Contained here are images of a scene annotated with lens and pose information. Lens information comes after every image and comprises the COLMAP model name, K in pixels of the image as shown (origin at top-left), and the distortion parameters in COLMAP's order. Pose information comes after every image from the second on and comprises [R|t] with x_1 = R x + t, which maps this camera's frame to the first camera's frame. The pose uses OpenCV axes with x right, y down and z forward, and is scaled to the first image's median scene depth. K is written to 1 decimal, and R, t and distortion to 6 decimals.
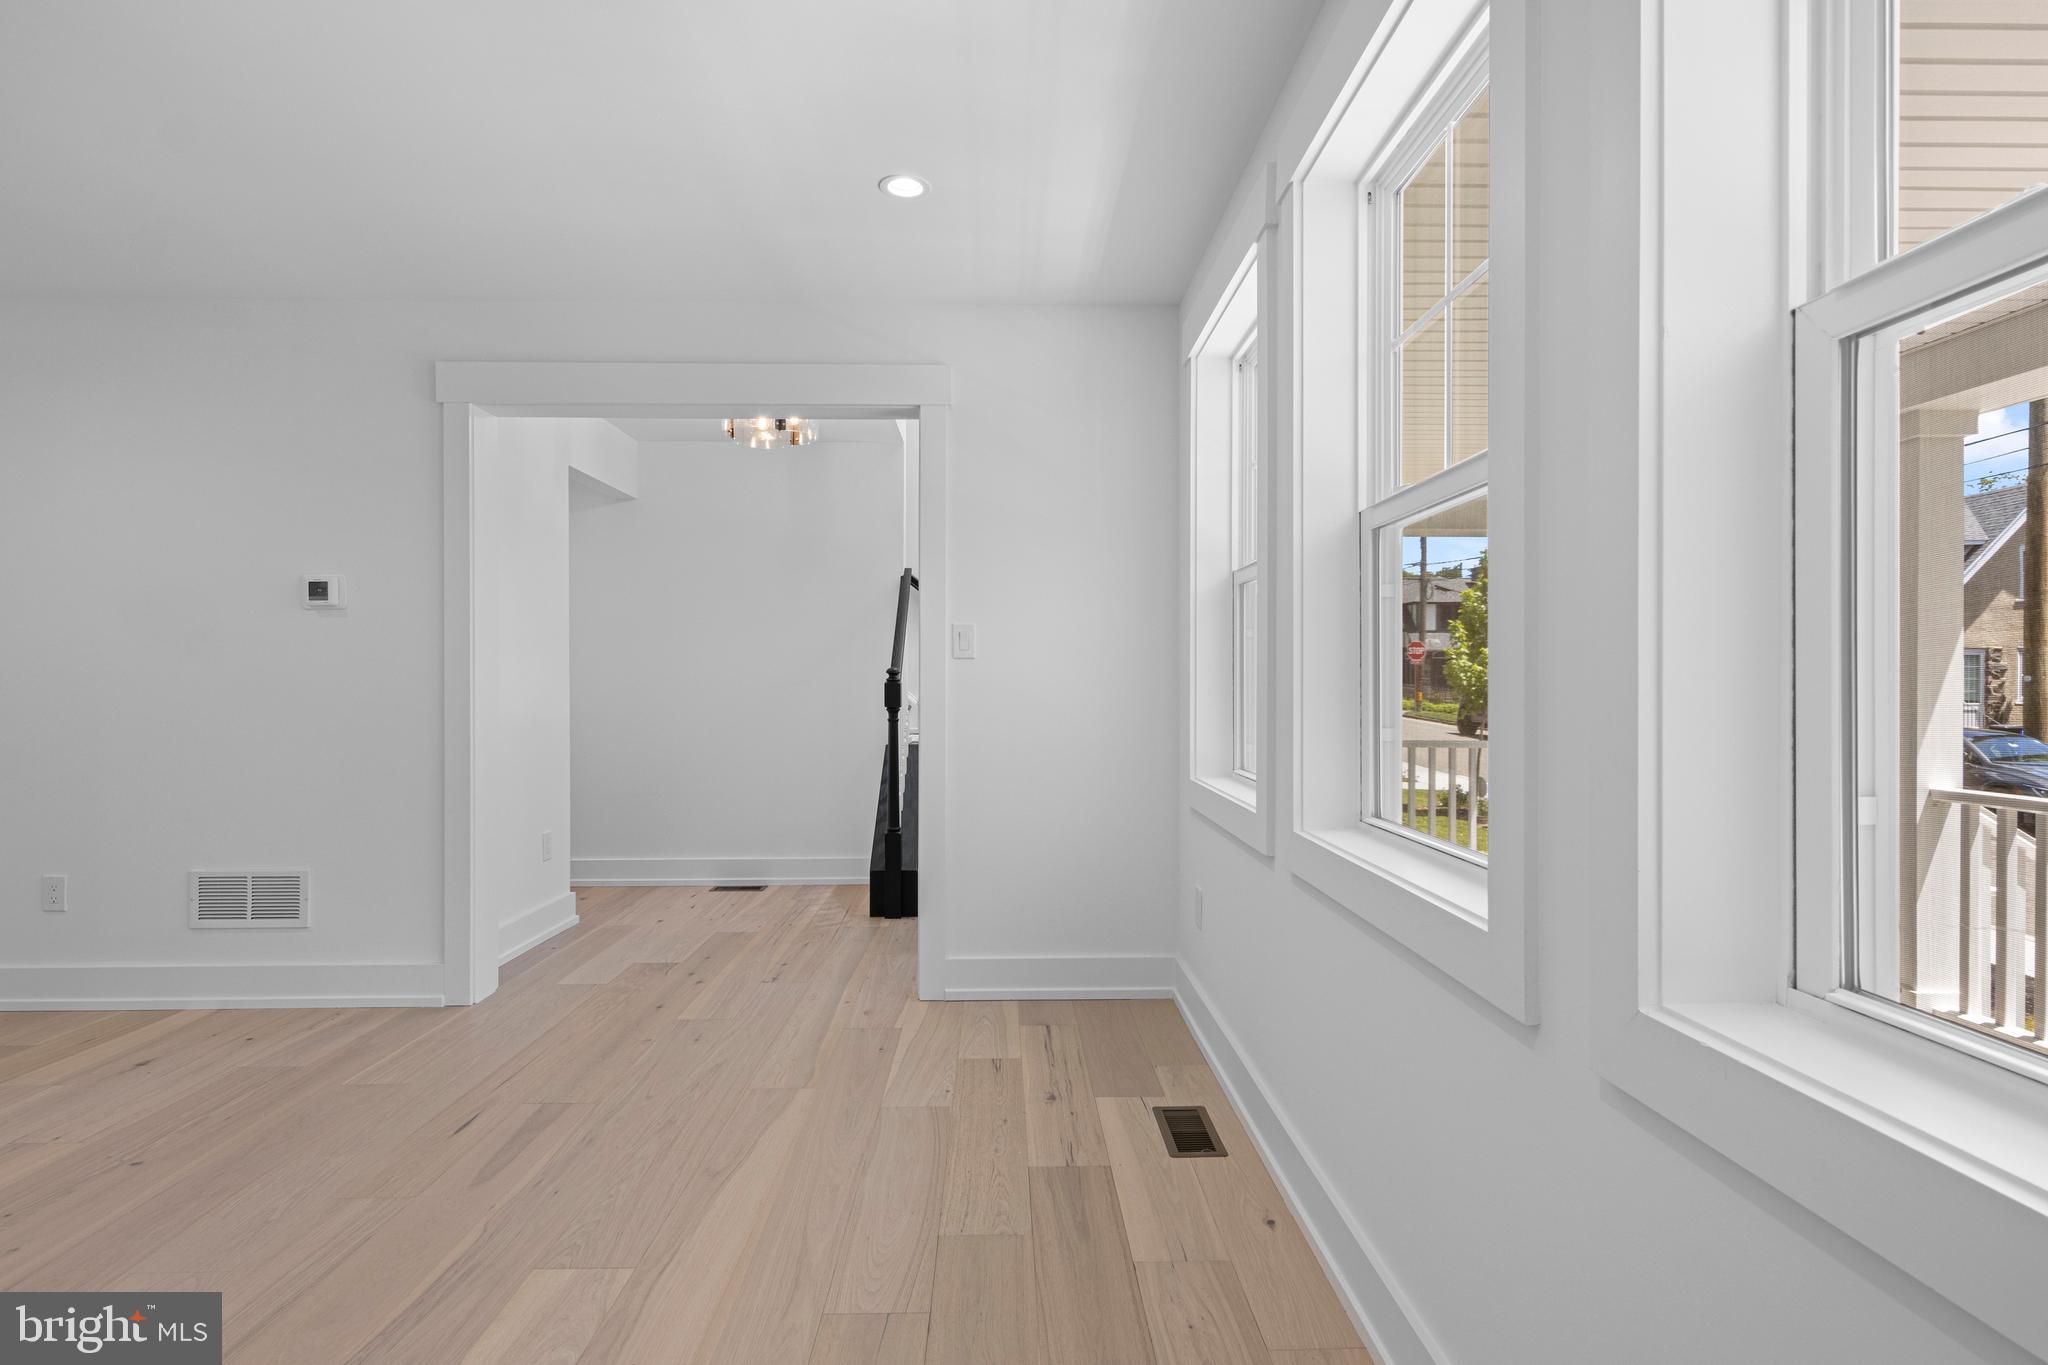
lens RADIAL K [[1043.1, 0, 1024.0], [0, 1043.1, 682.5], [0, 0, 1]] dist [0.009234, -0.000439]
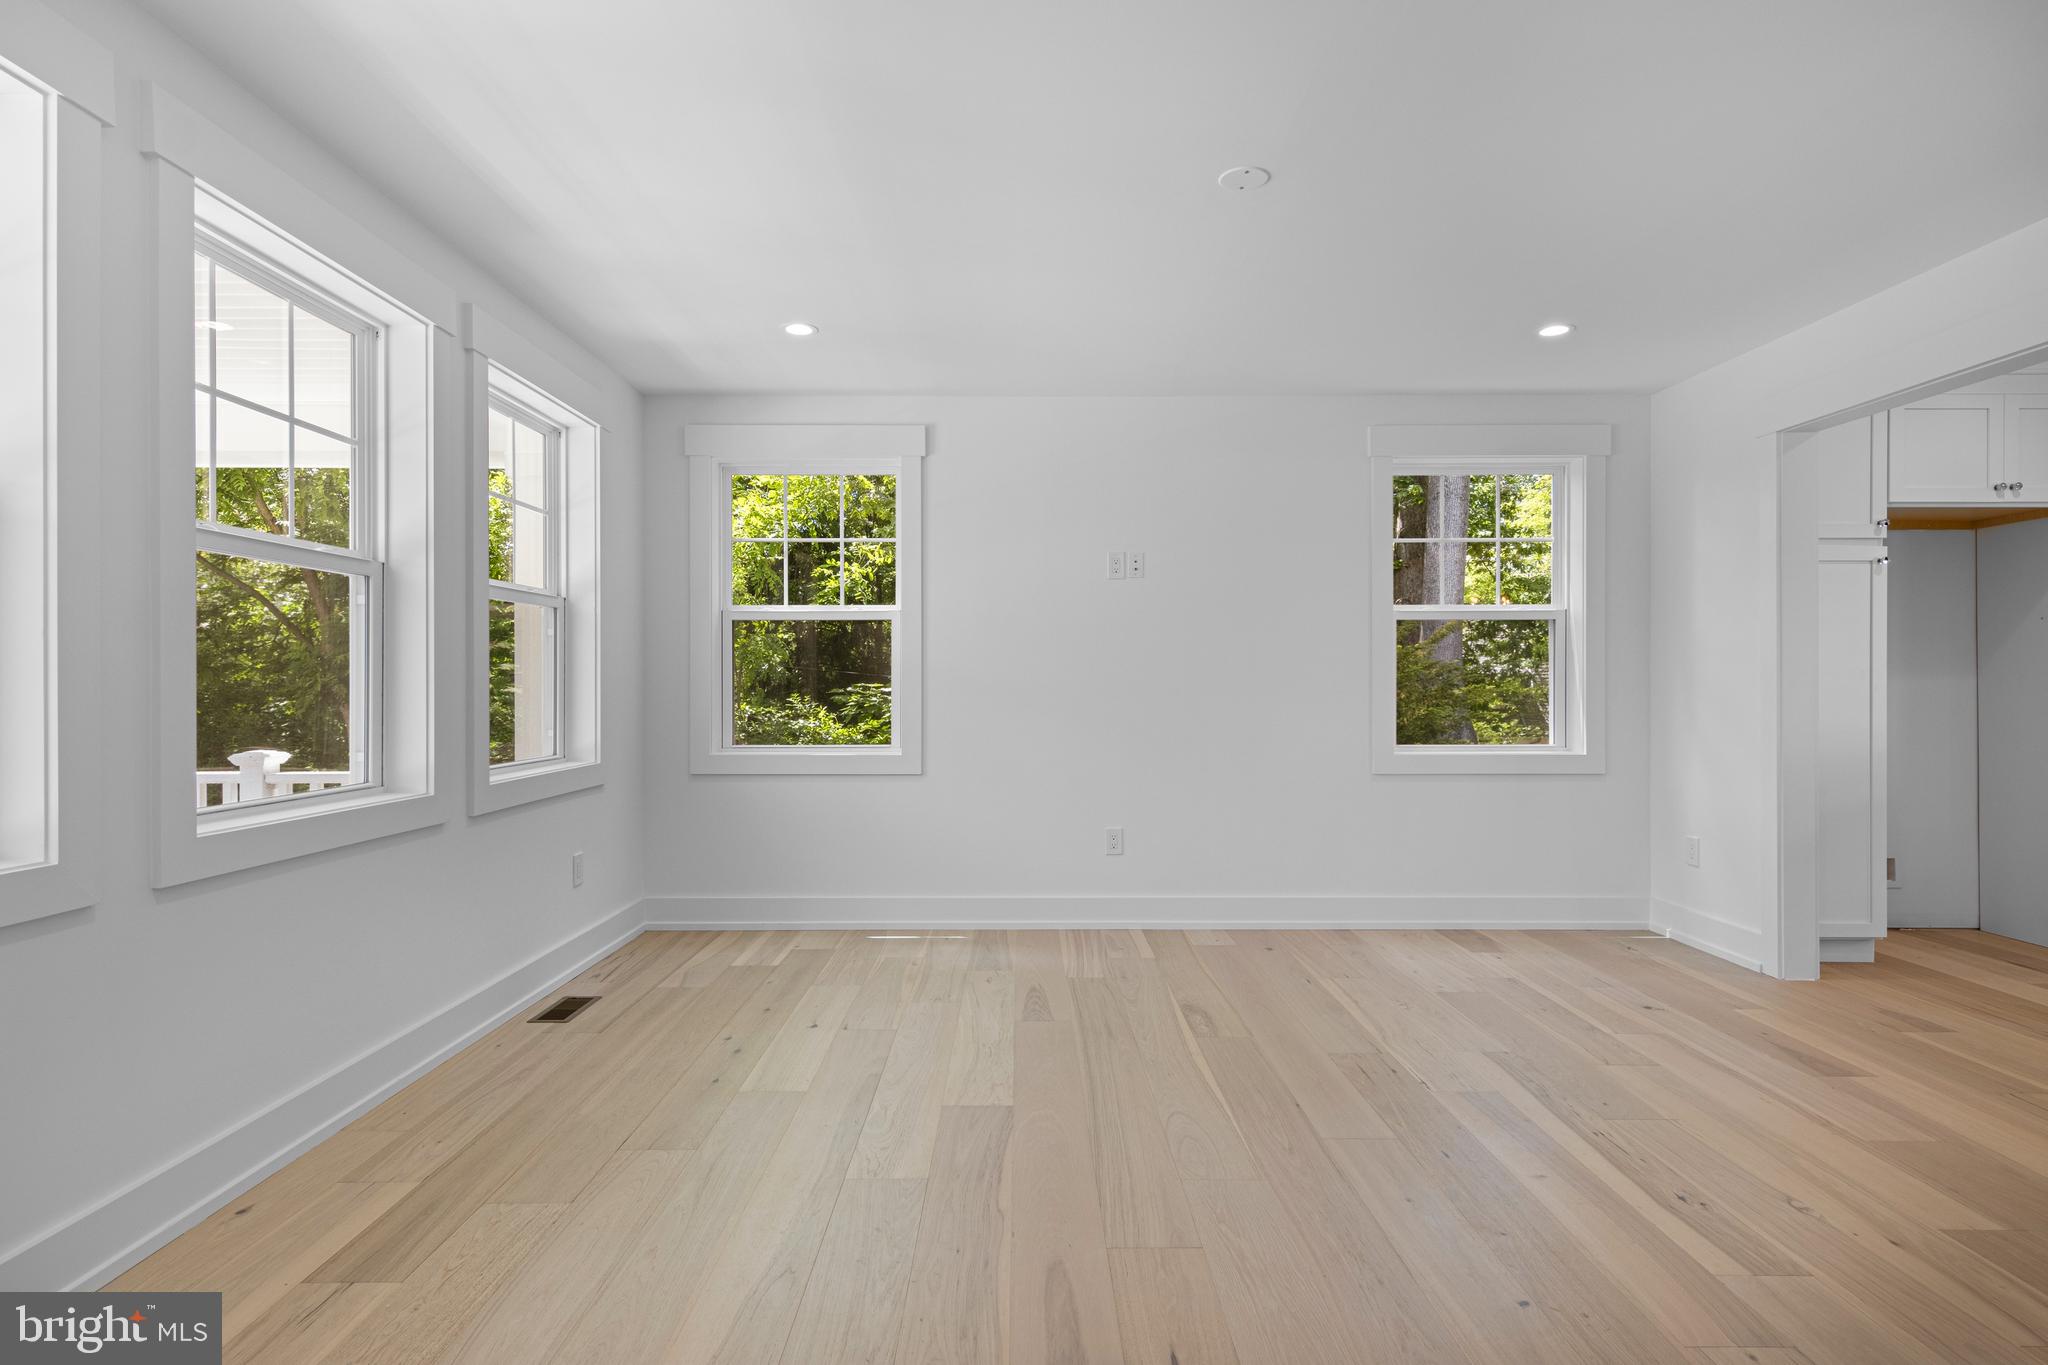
lens RADIAL K [[1043.1, 0, 1024.0], [0, 1043.1, 682.5], [0, 0, 1]] dist [0.009234, -0.000439]
pose [[-0.999779, 0.000830, 0.020984, -0.509901], [0.000808, 0.999999, -0.001083, -0.002303], [-0.020985, -0.001066, -0.999779, 1.853377]]
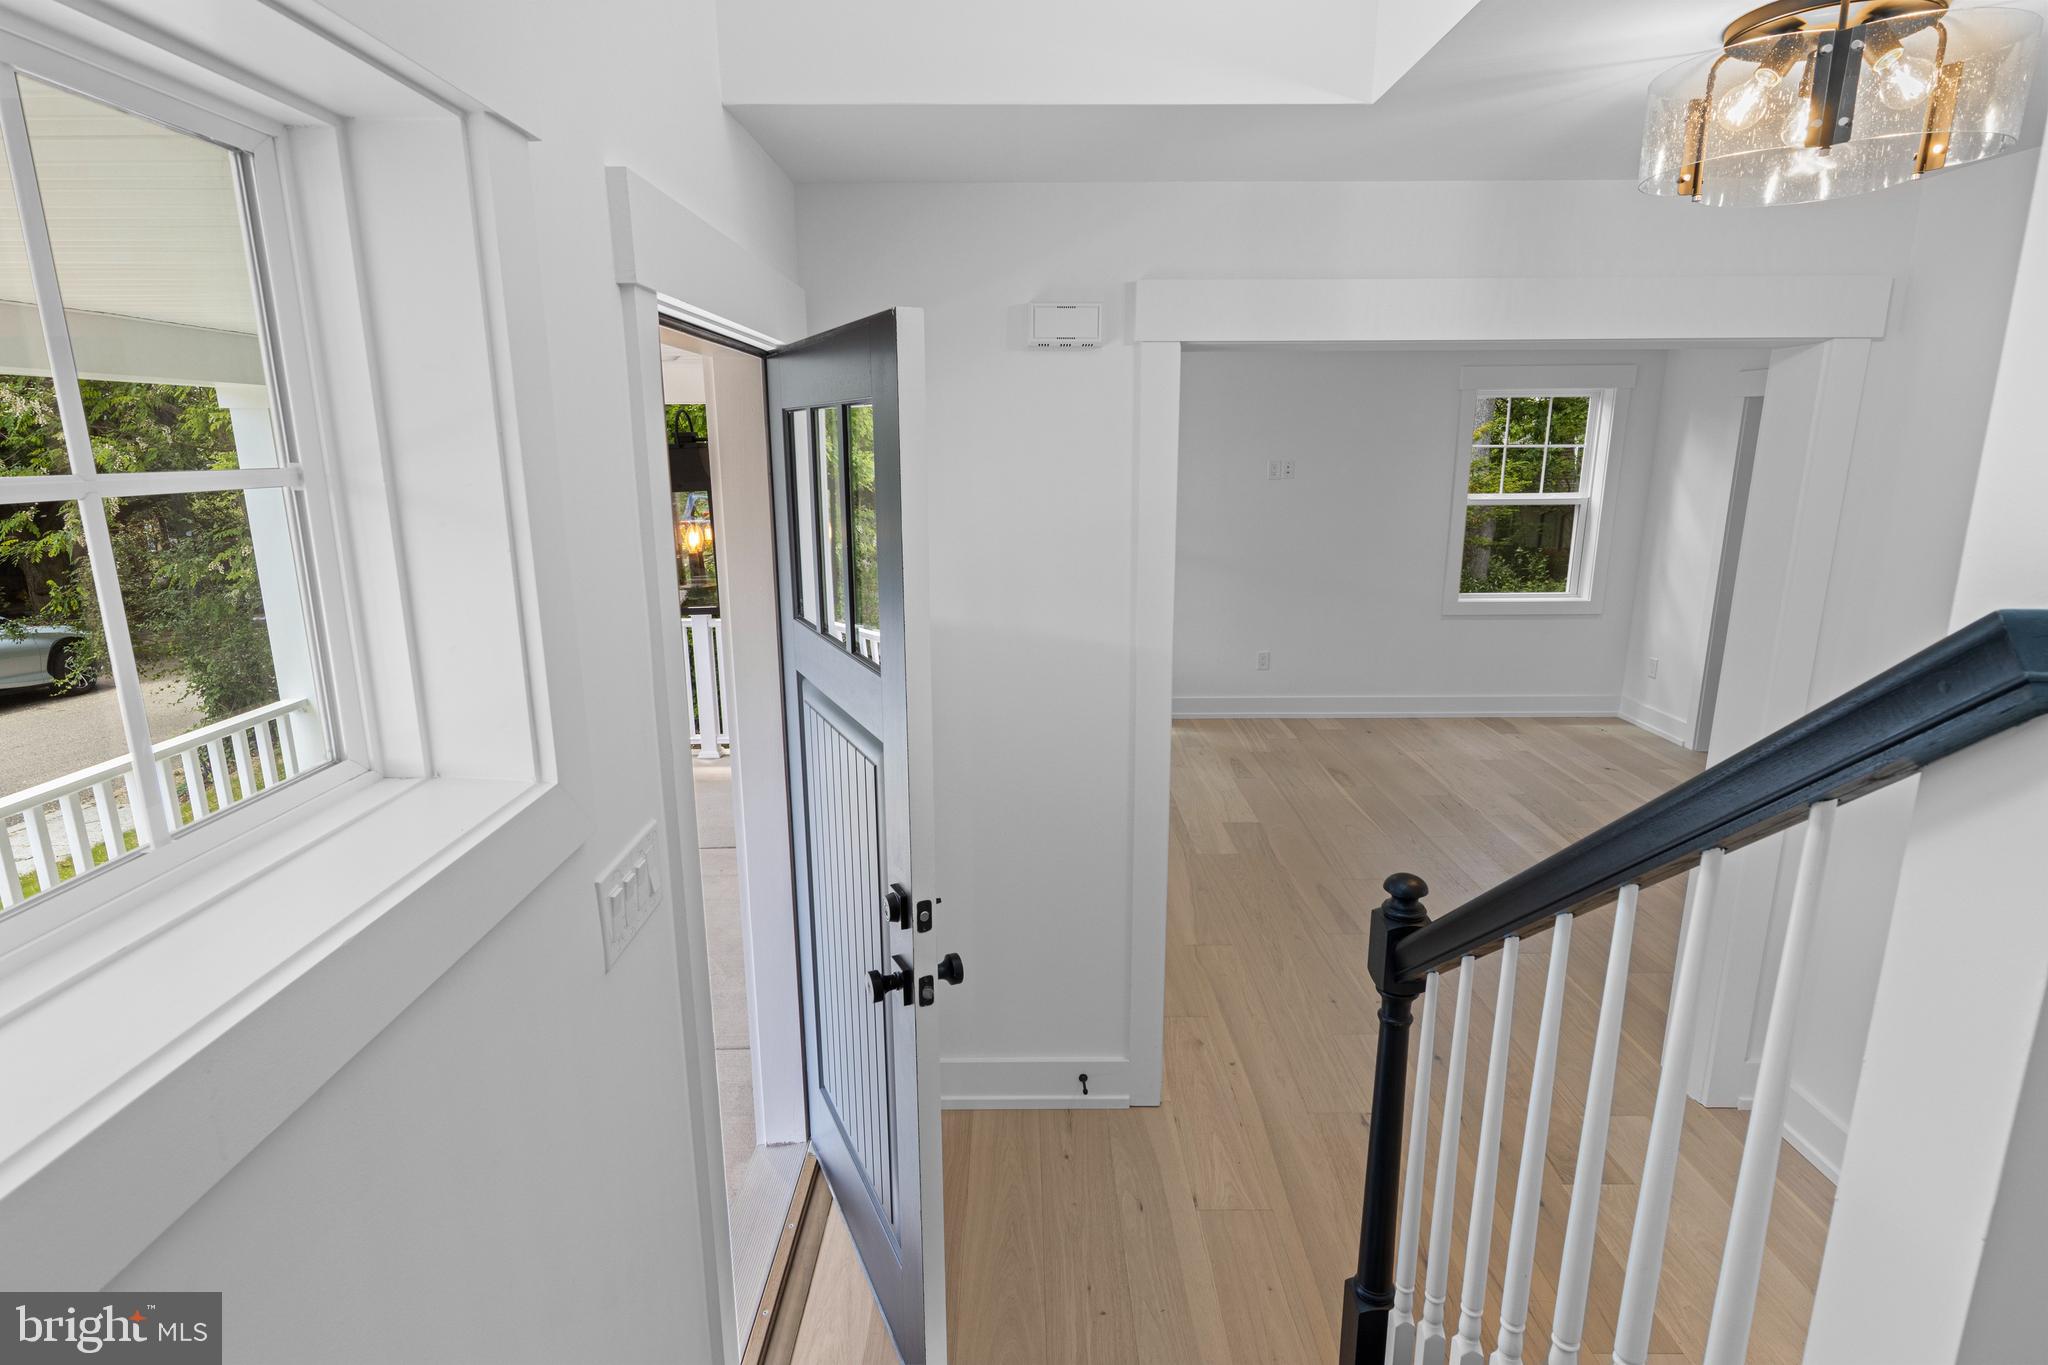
lens RADIAL K [[1043.1, 0, 1024.0], [0, 1043.1, 682.5], [0, 0, 1]] dist [0.009234, -0.000439]
pose [[-0.999751, -0.001923, 0.022210, -0.017317], [0.003194, 0.973640, 0.228069, -0.323142], [-0.022063, 0.228083, -0.973392, 2.779861]]
